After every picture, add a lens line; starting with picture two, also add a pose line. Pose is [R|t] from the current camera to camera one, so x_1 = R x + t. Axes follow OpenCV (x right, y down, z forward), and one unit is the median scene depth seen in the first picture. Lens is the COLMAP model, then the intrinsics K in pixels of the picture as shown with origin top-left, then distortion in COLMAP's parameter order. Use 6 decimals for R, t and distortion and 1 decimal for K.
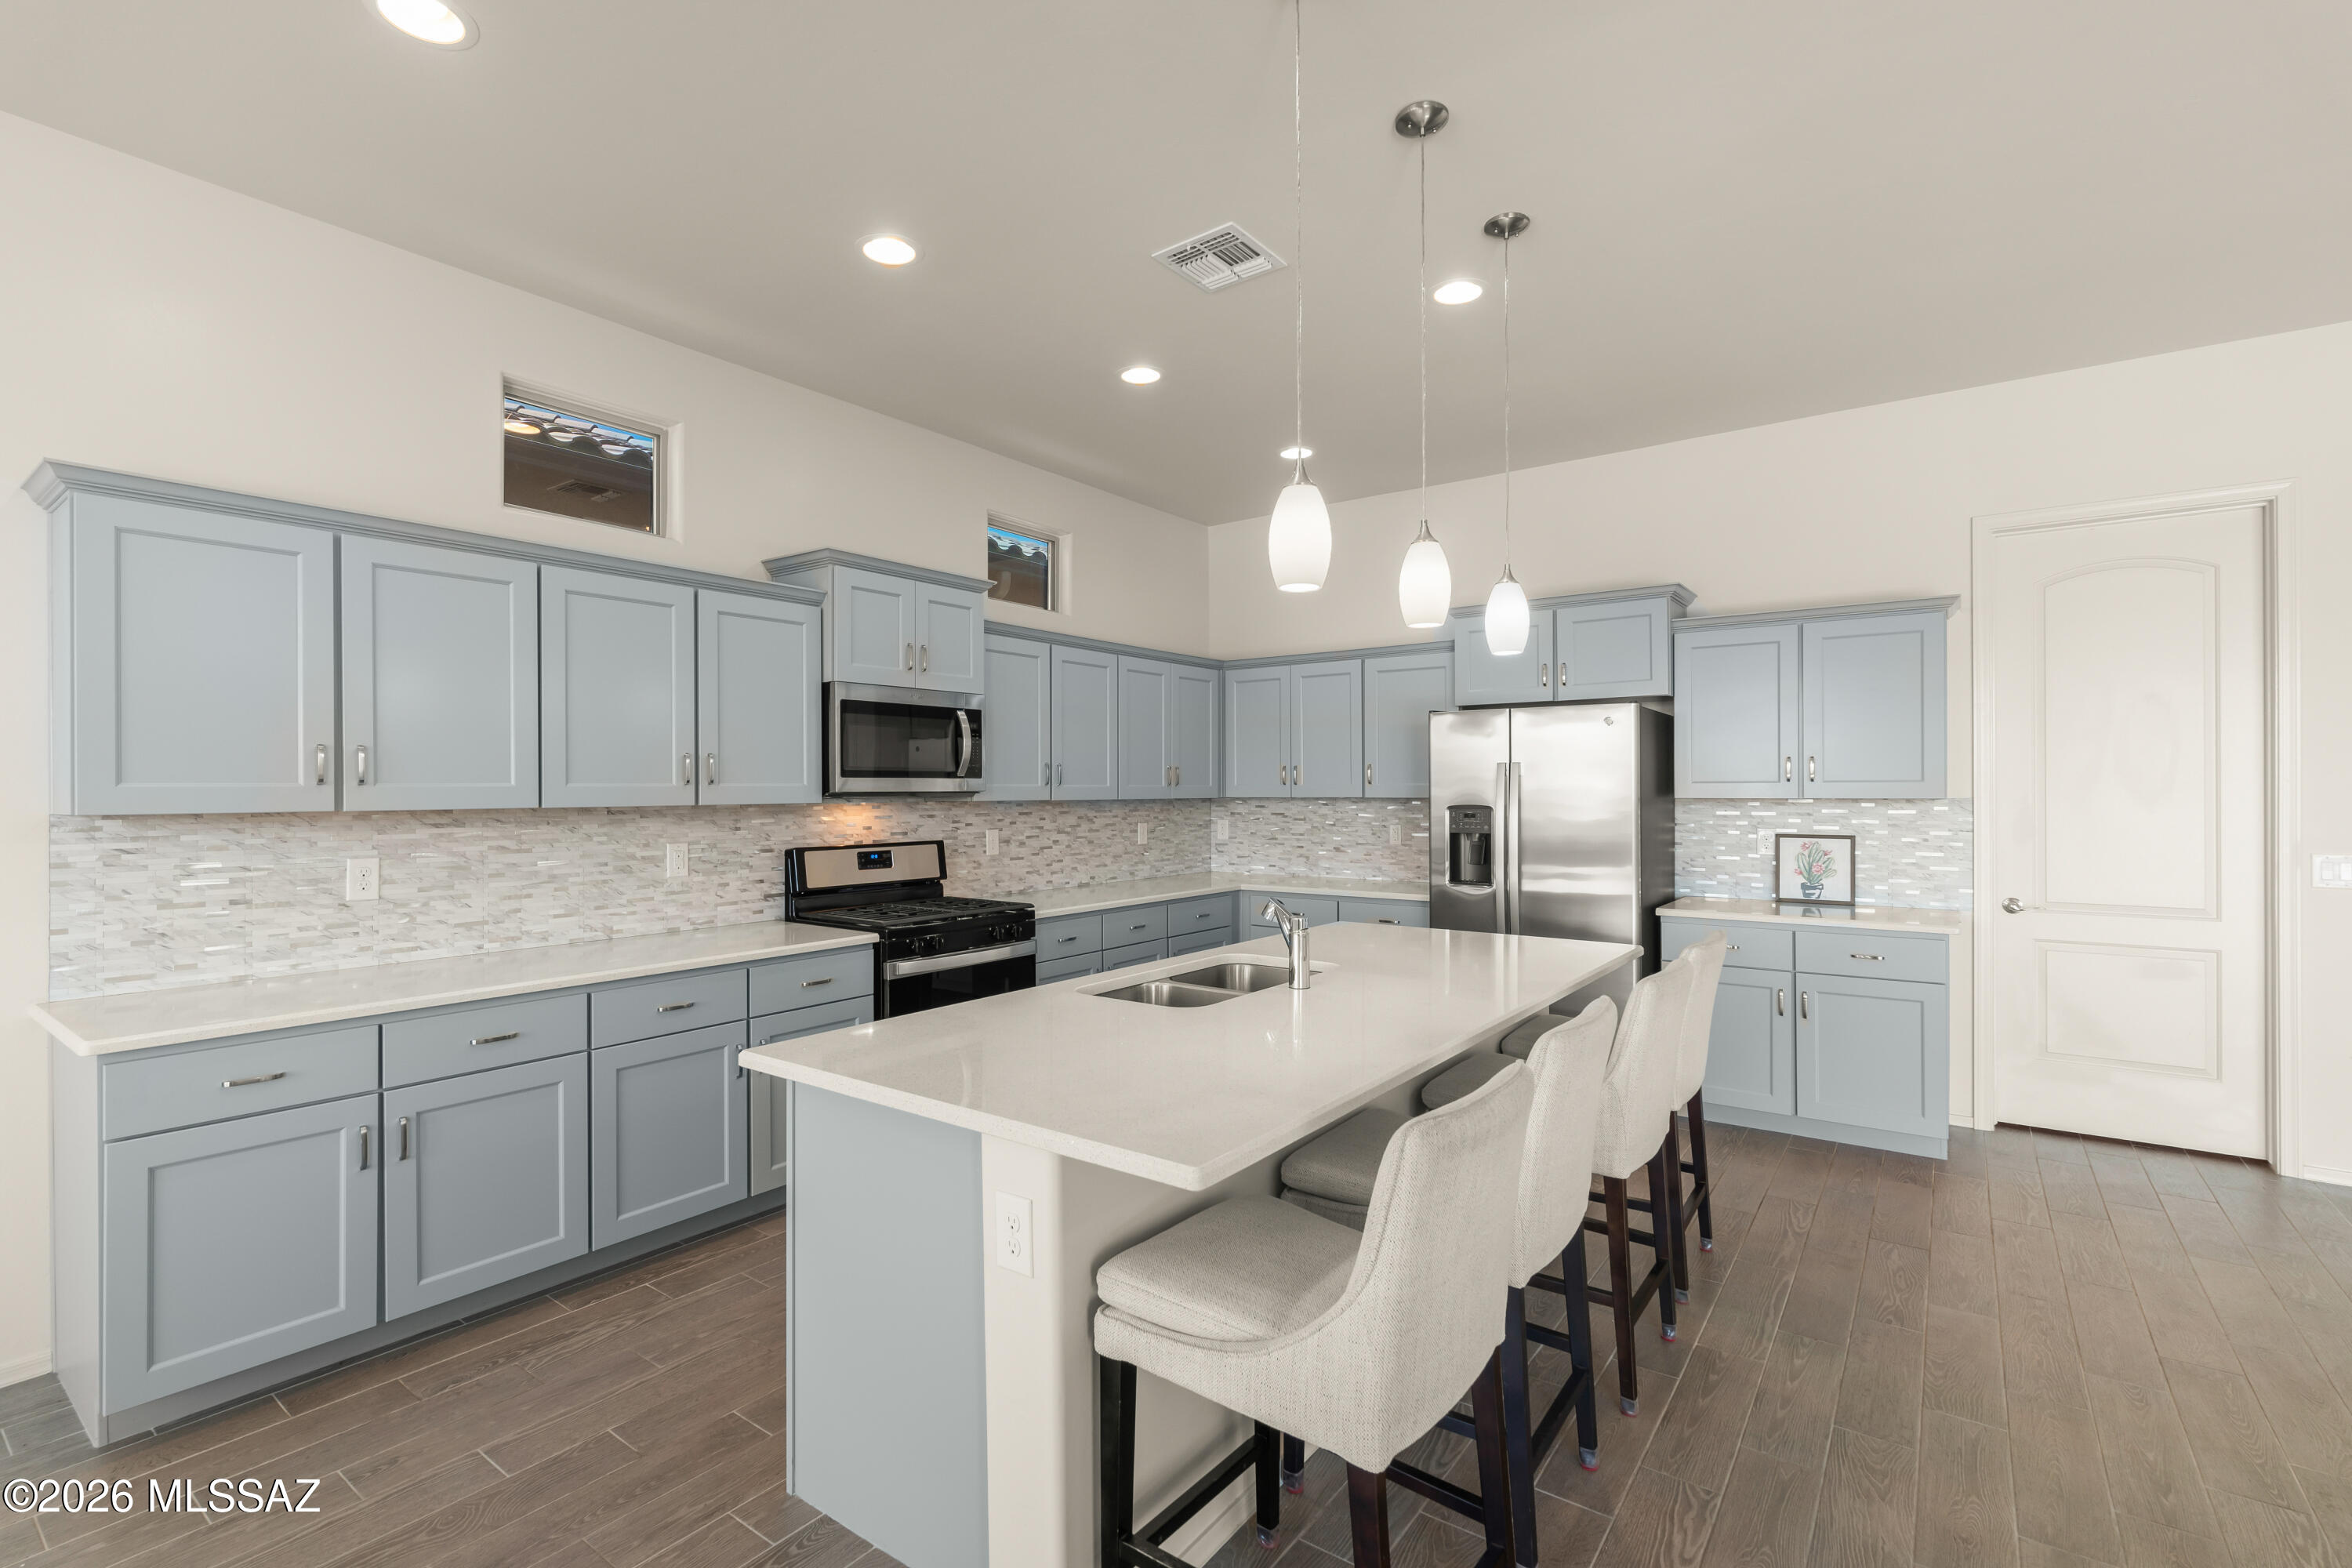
lens RADIAL K [[1040.1, 0, 1160.5], [0, 1040.1, 789.9], [0, 0, 1]] dist [-0.002696, 0.000416]
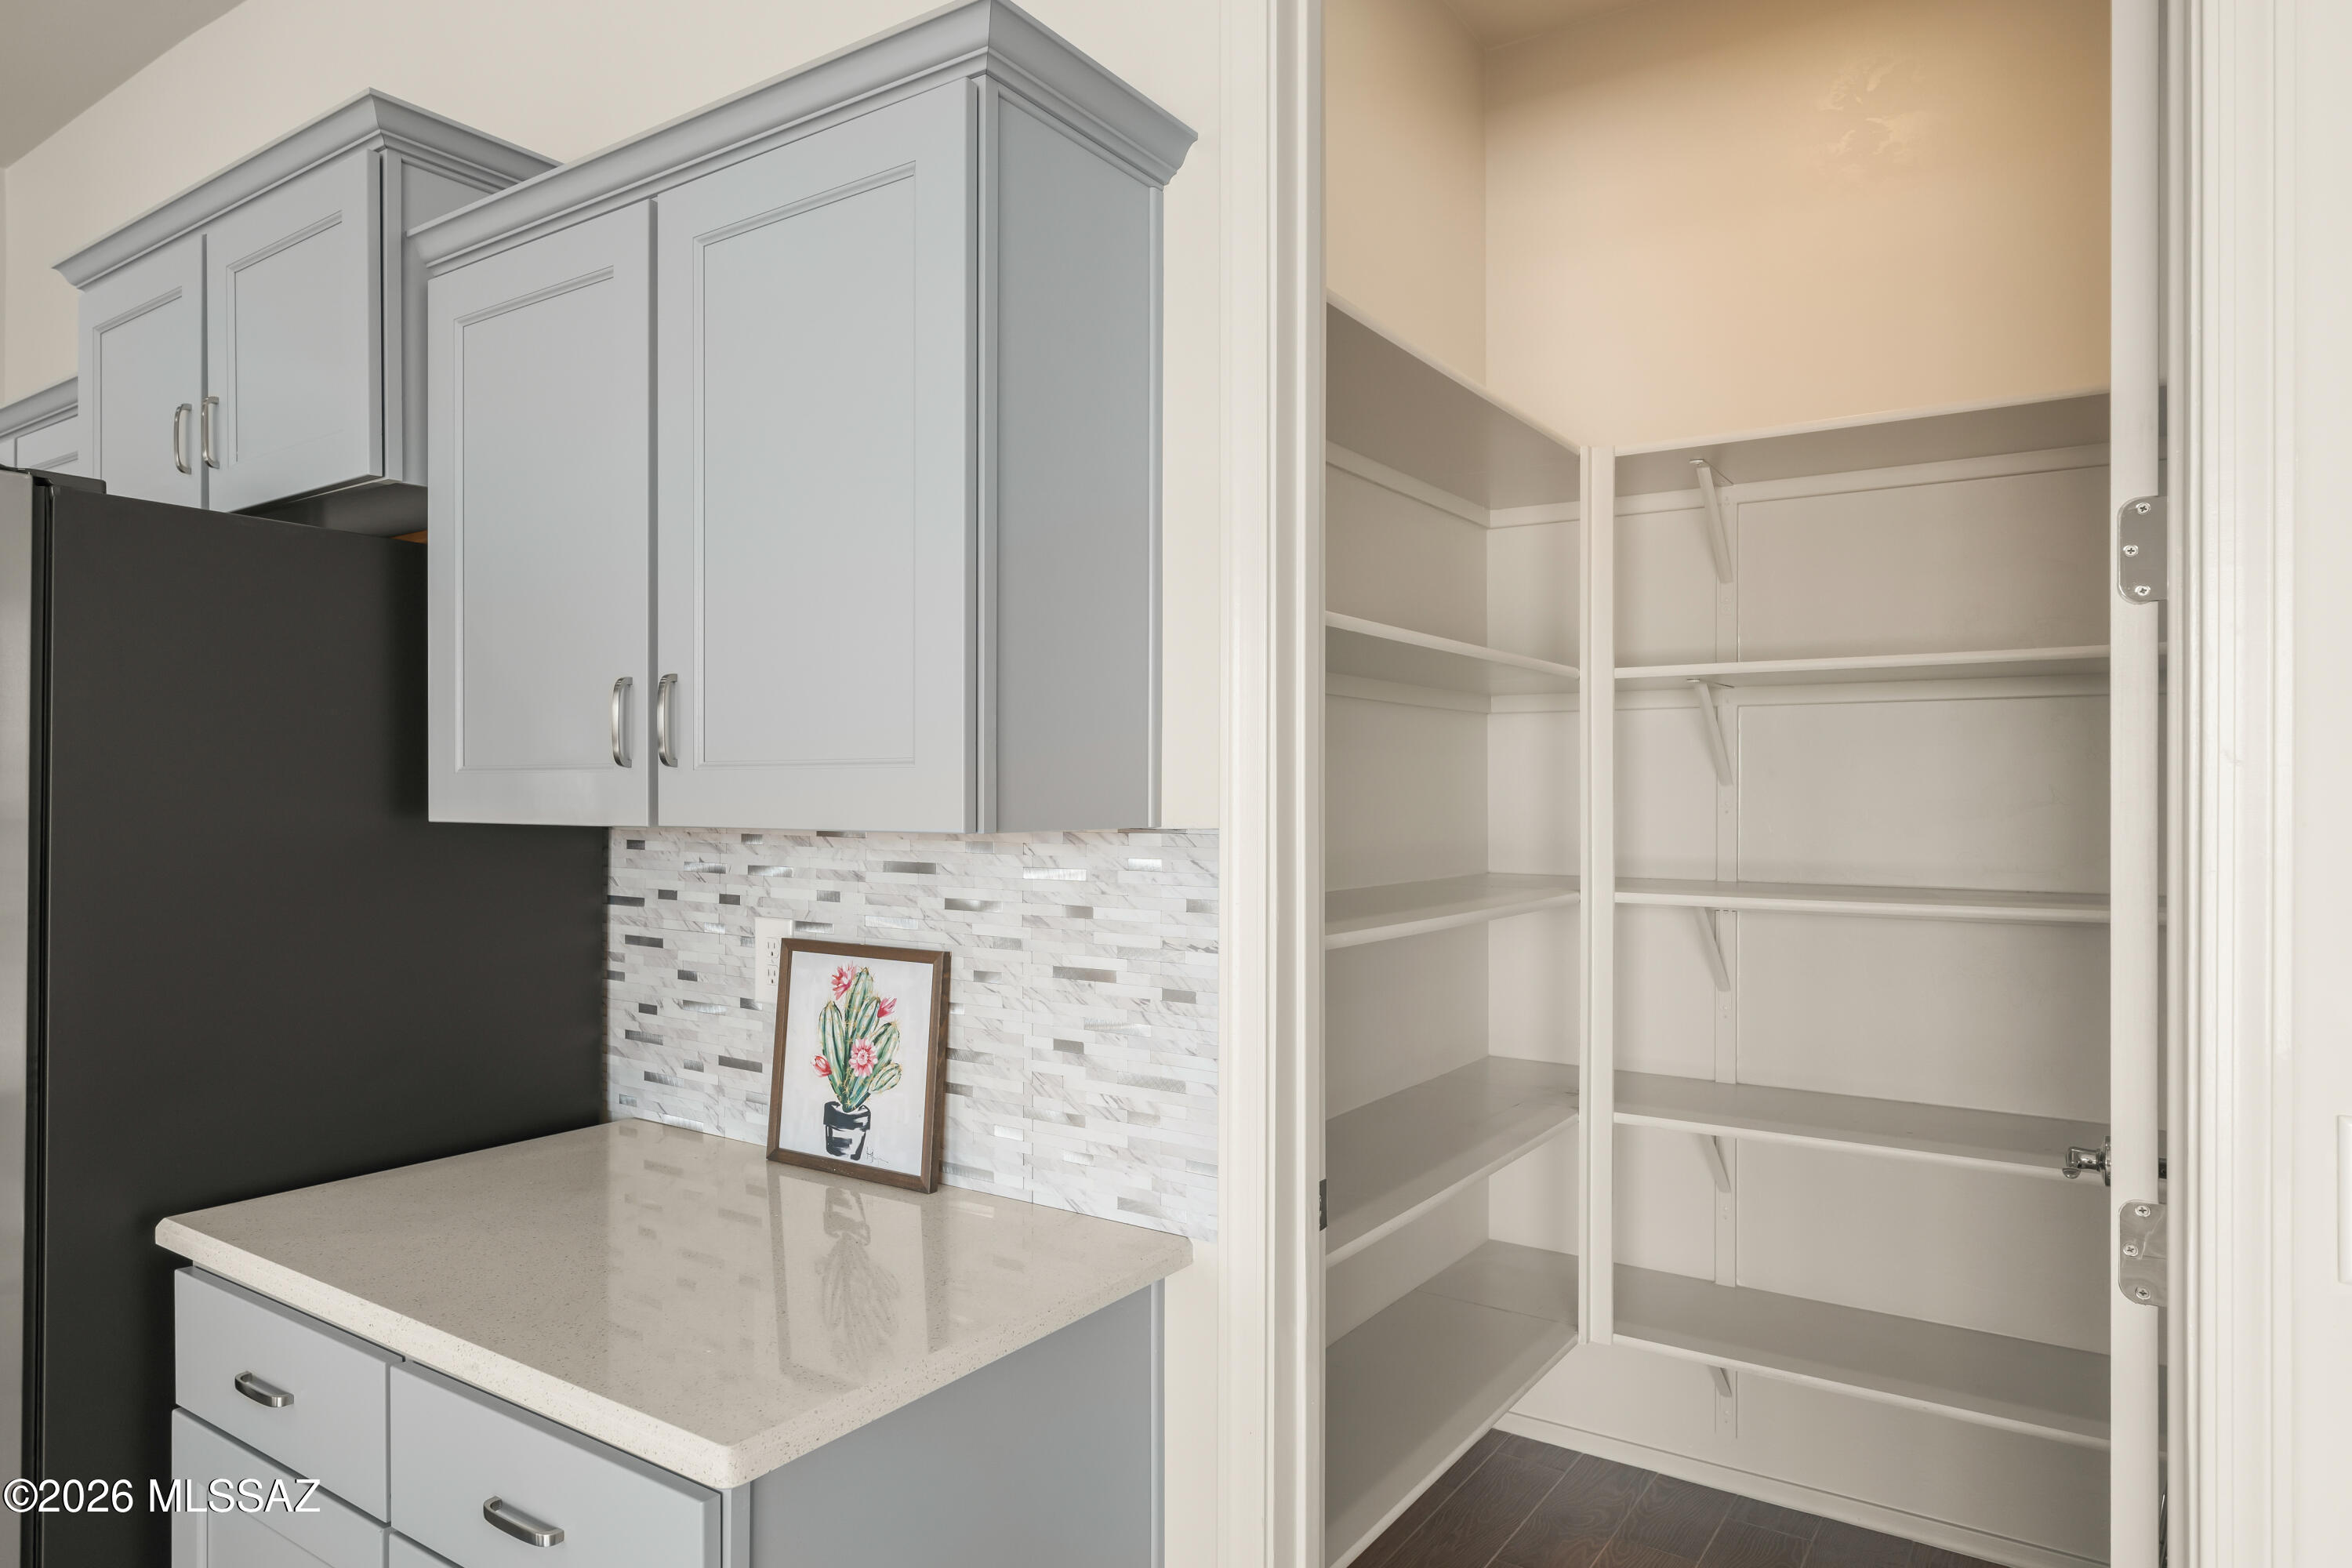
lens RADIAL K [[1404.6, 0, 1167.4], [0, 1404.6, 788.3], [0, 0, 1]] dist [-0.005903, 0.001908]
pose [[0.999313, 0.003515, 0.036900, 0.735196], [-0.003506, 0.999994, -0.000292, -0.002419], [-0.036901, 0.000163, 0.999319, 0.617197]]
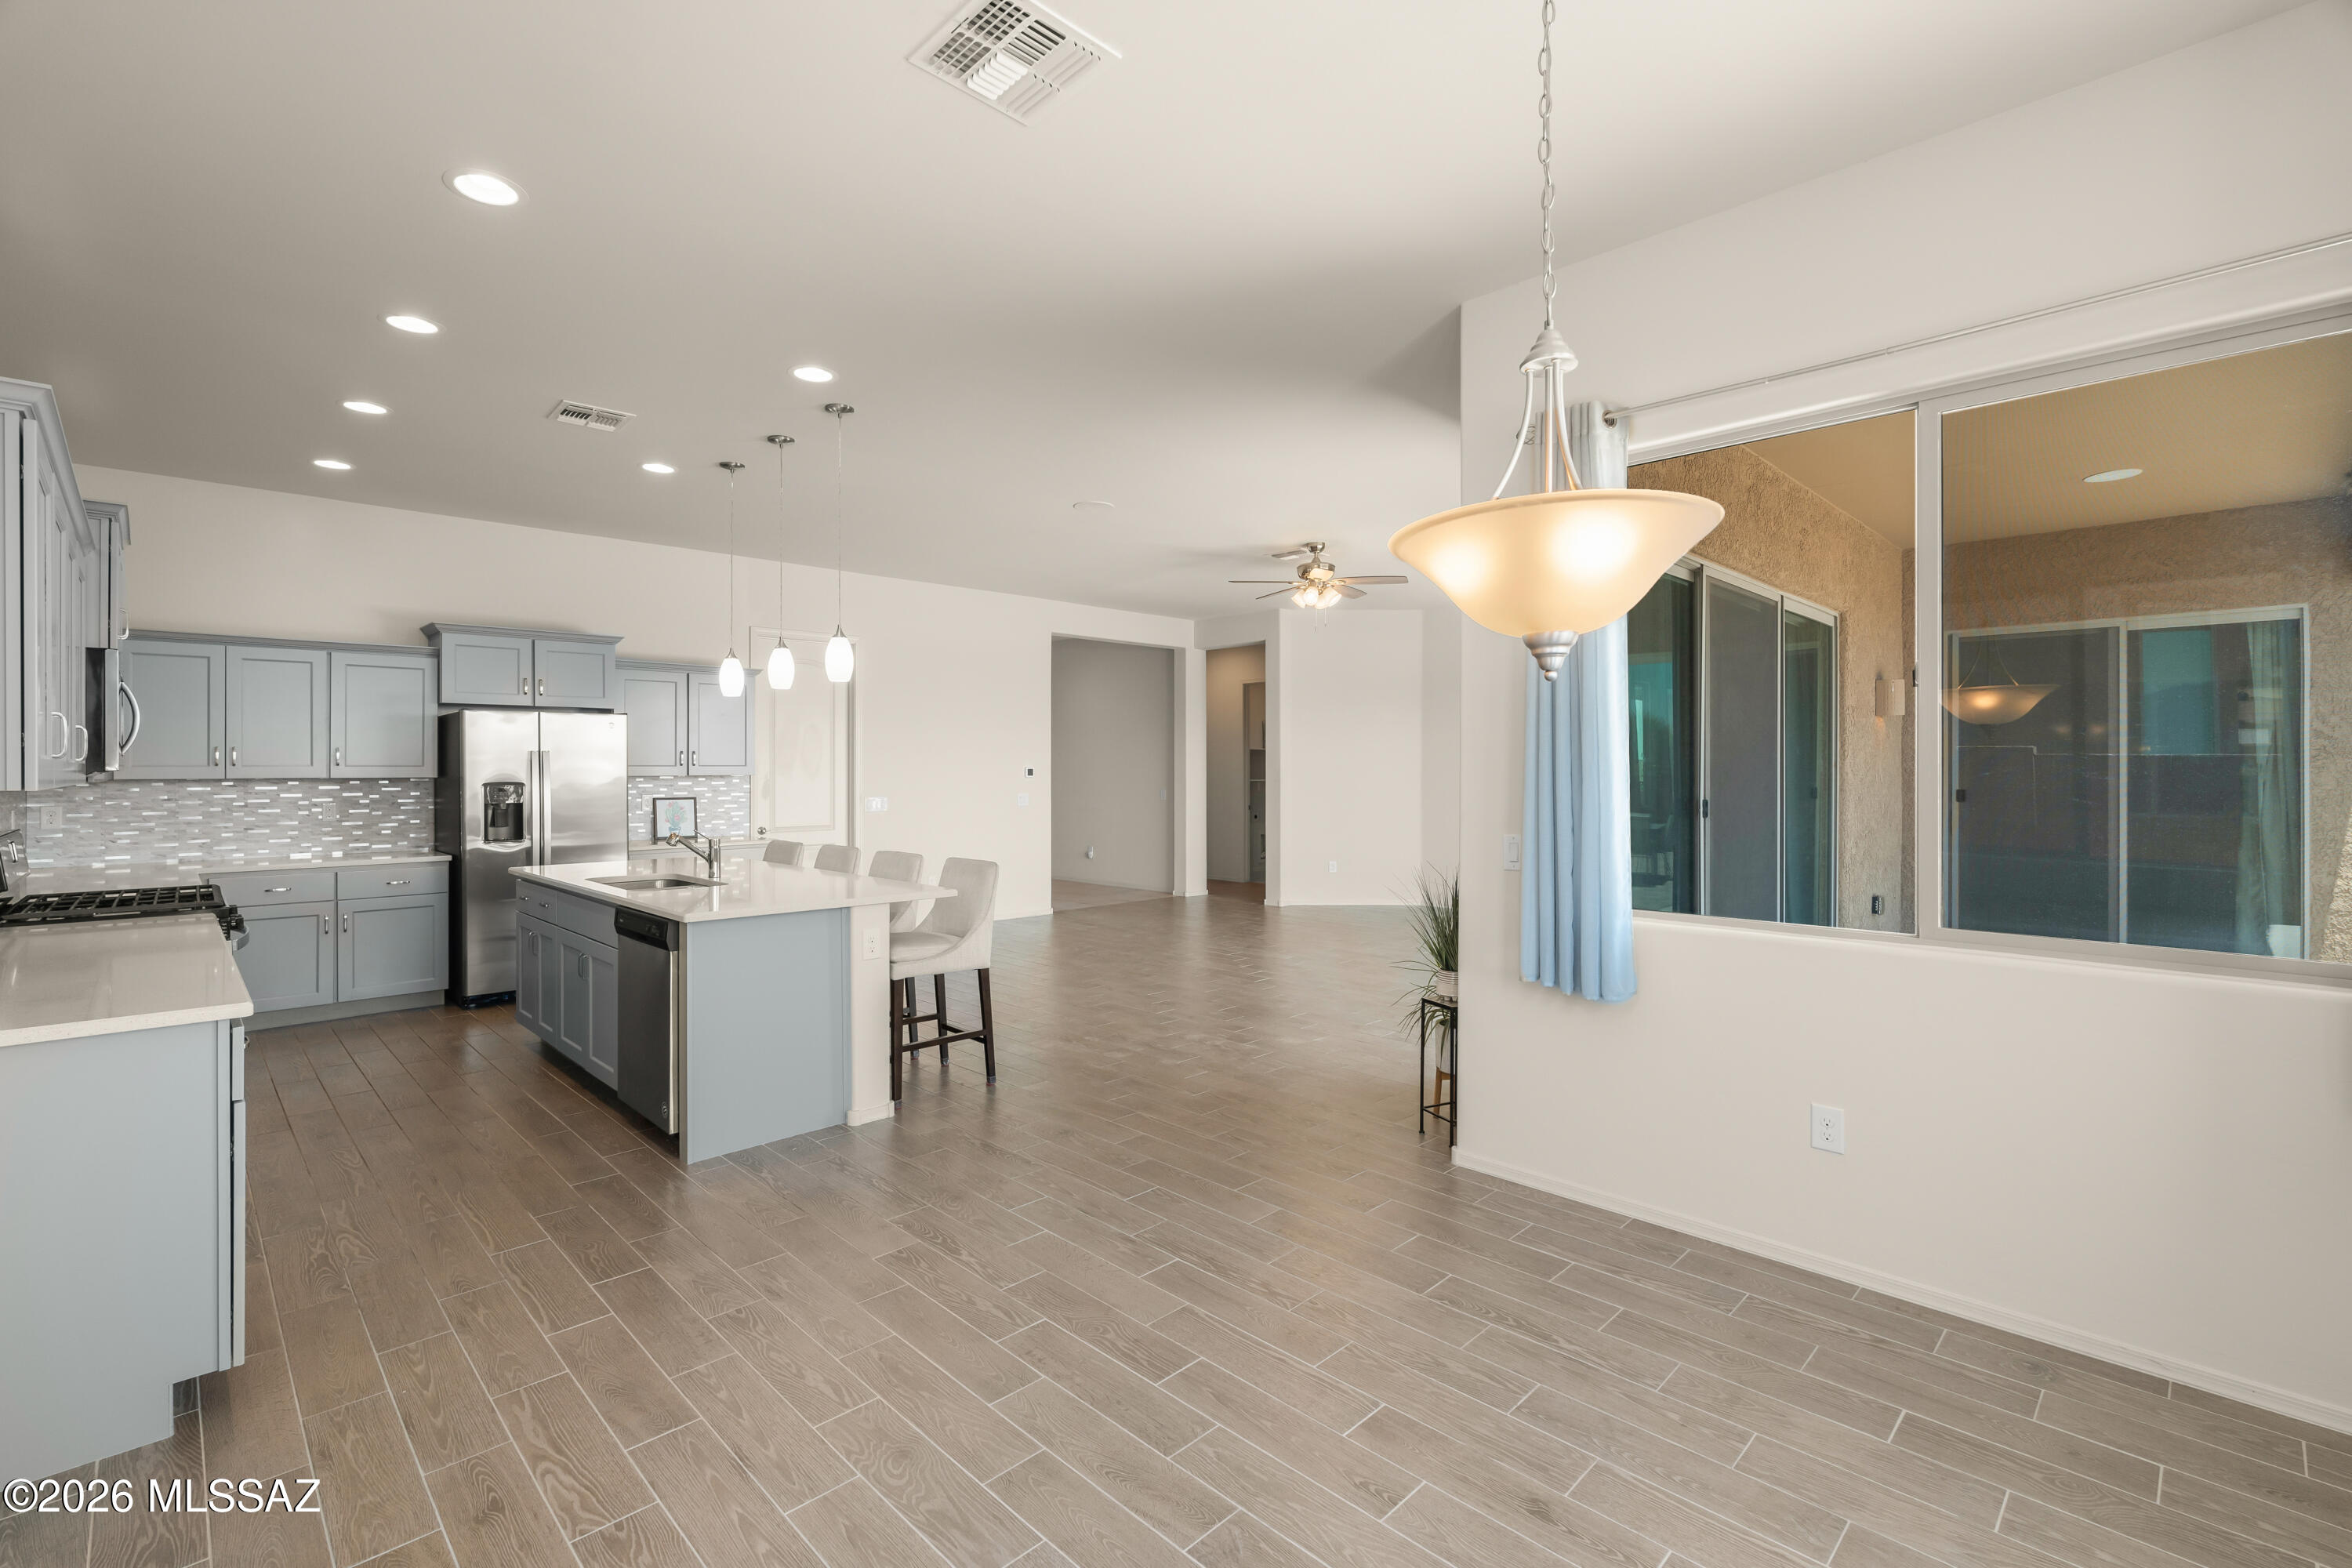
lens RADIAL K [[1040.1, 0, 1169.5], [0, 1040.1, 772.0], [0, 0, 1]] dist [-0.002696, 0.000416]
pose [[0.160586, -0.000718, 0.987022, -0.920775], [-0.001636, 0.999998, 0.000994, -0.000776], [-0.987020, -0.001774, 0.160585, -0.048167]]
